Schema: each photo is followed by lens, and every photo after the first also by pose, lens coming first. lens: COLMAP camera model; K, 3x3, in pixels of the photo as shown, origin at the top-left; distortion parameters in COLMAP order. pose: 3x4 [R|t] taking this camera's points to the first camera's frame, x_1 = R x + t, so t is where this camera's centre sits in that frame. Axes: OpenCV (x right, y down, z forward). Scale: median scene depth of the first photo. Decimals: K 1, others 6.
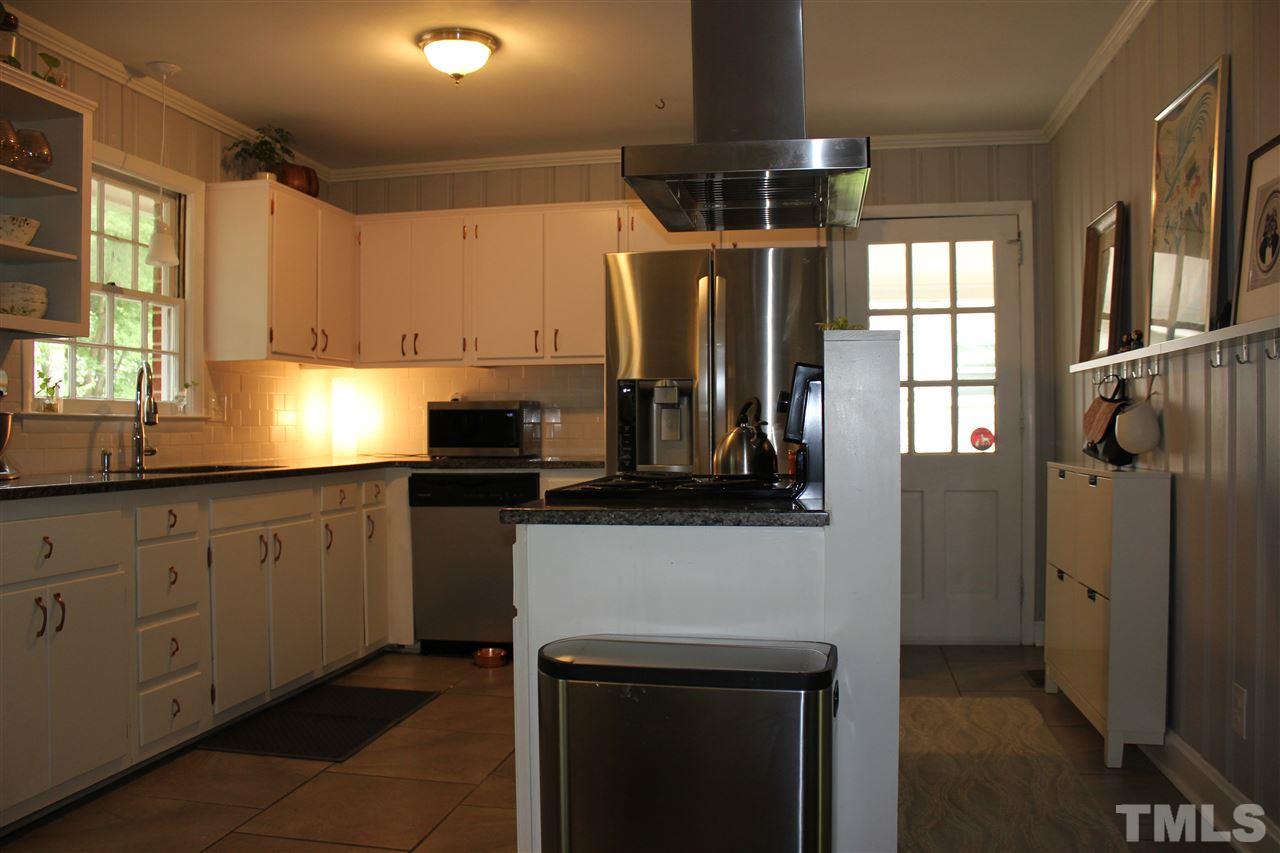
lens RADIAL K [[1049.9, 0, 634.9], [0, 1049.9, 430.4], [0, 0, 1]] dist [-0.149152, 0.111268]
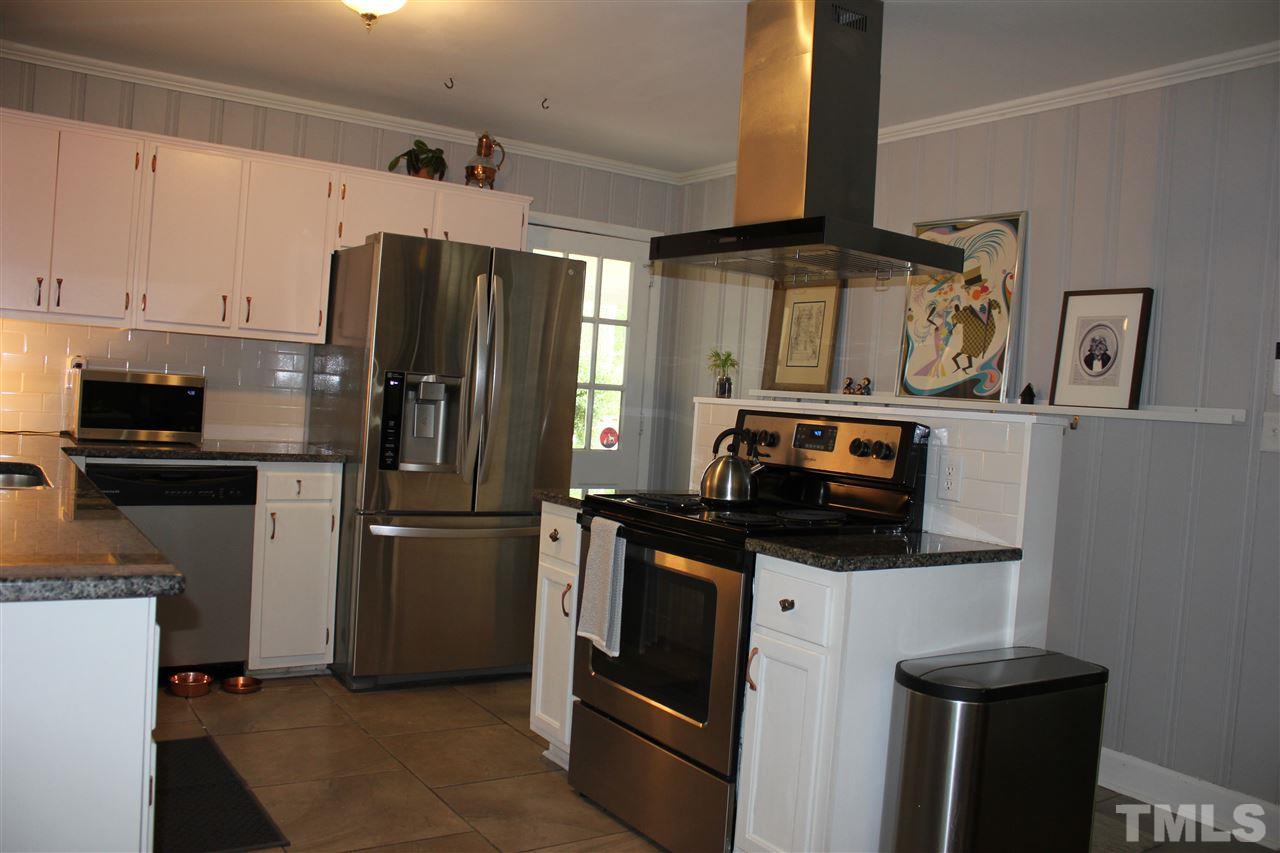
lens RADIAL K [[1049.9, 0, 634.9], [0, 1049.9, 430.4], [0, 0, 1]] dist [-0.149152, 0.111268]
pose [[0.722710, 0.033351, 0.690346, -0.429526], [-0.070476, 0.997185, 0.025605, -0.030842], [-0.687549, -0.067158, 0.723026, 0.159325]]
